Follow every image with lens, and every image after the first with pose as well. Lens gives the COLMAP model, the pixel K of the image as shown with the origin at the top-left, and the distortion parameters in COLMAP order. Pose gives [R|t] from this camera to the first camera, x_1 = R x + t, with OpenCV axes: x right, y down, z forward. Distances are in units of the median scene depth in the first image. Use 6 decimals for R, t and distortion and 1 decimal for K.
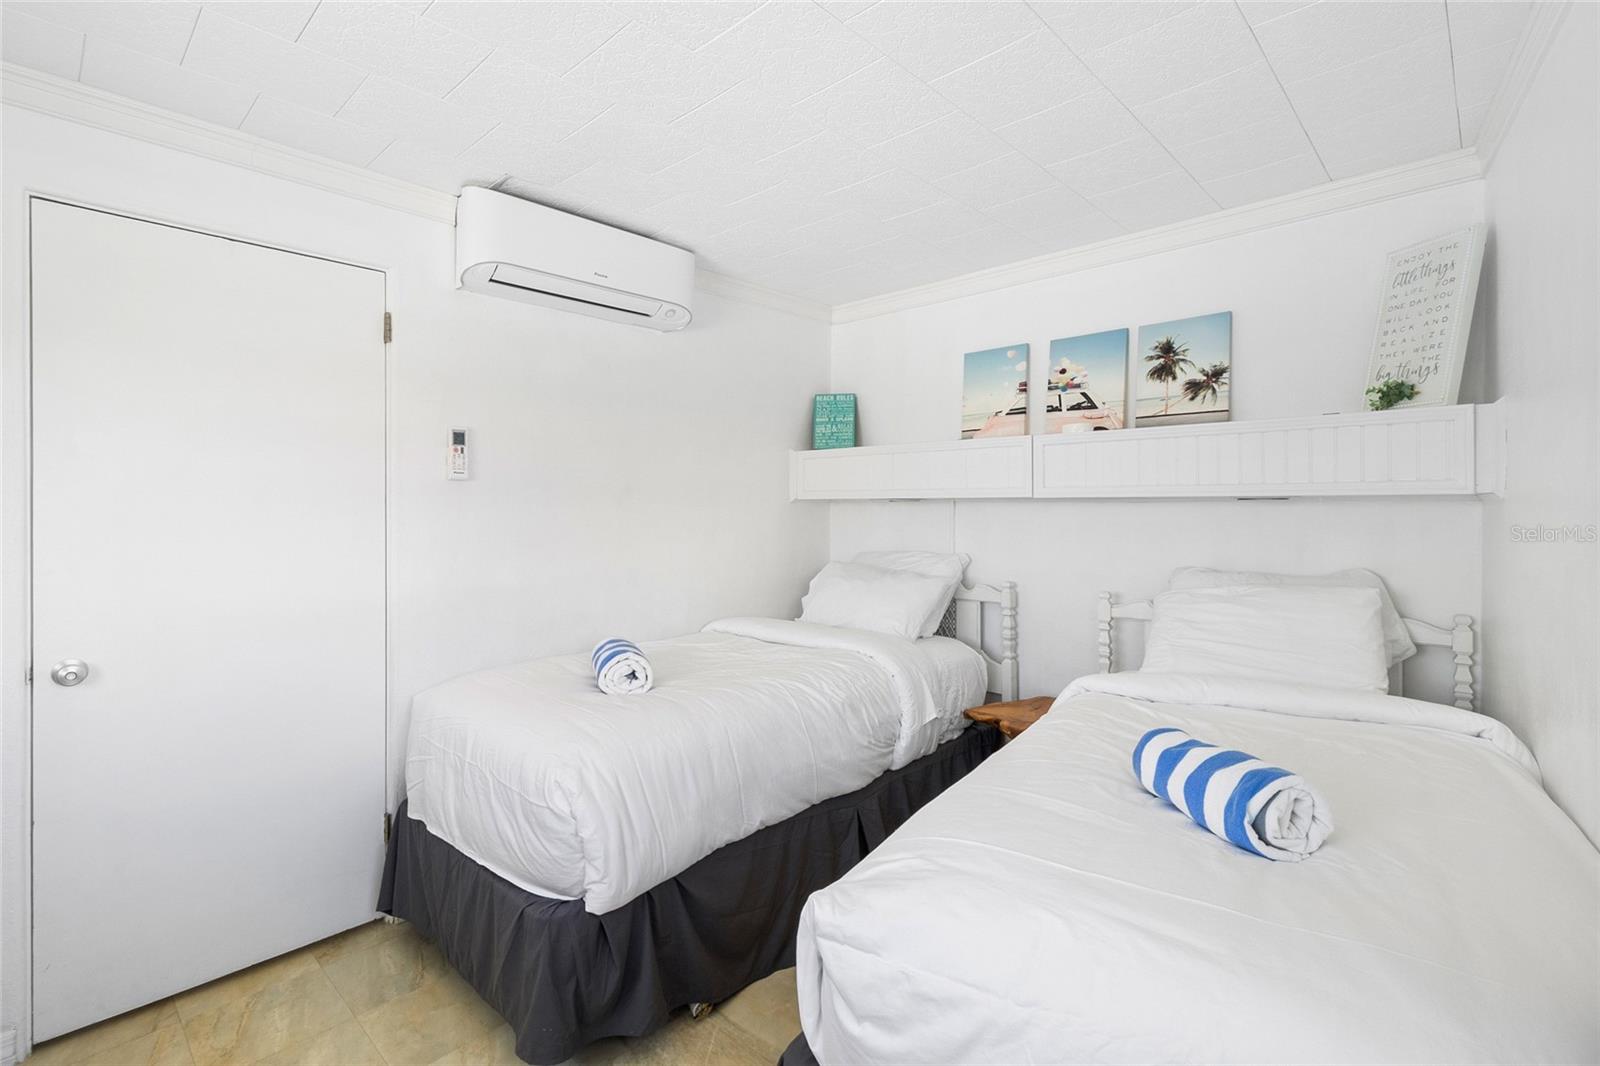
lens RADIAL K [[741.5, 0, 799.5], [0, 741.5, 492.8], [0, 0, 1]] dist [-0.000166, -0.000407]
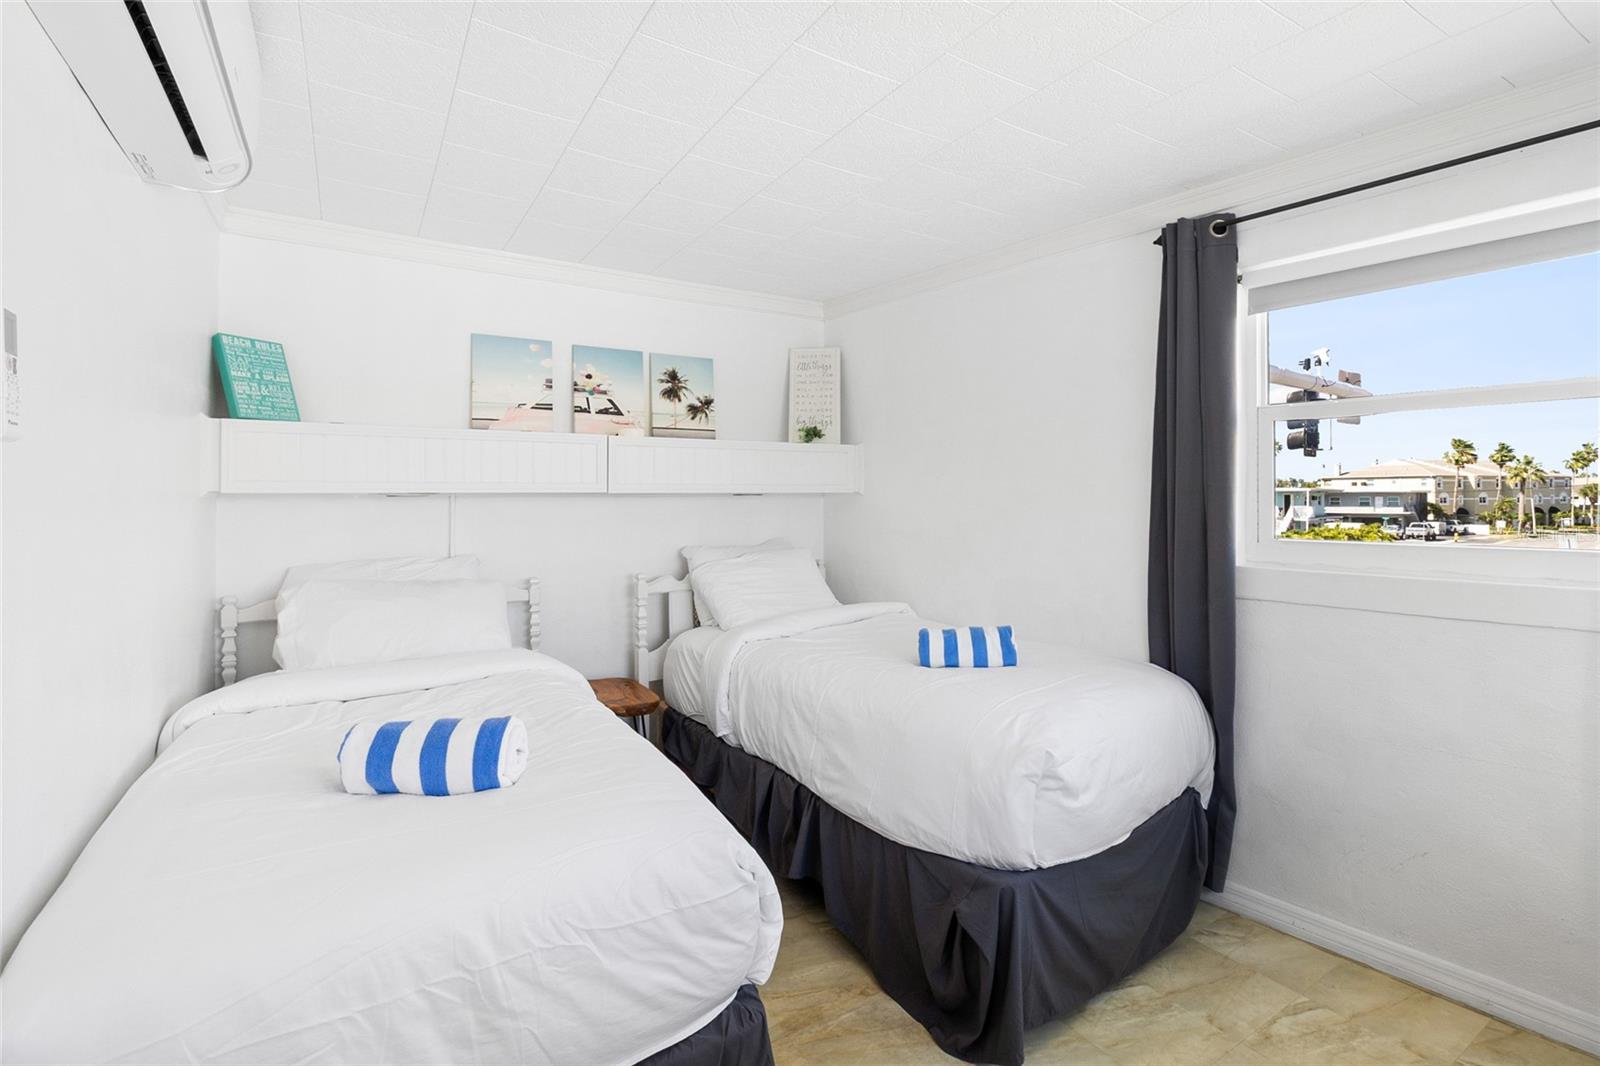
lens RADIAL K [[741.5, 0, 799.5], [0, 741.5, 492.8], [0, 0, 1]] dist [-0.000166, -0.000407]
pose [[0.227006, 0.005694, 0.973877, -0.650443], [-0.008365, 0.999957, -0.003896, 0.008337], [-0.973857, -0.007262, 0.227044, 0.467516]]
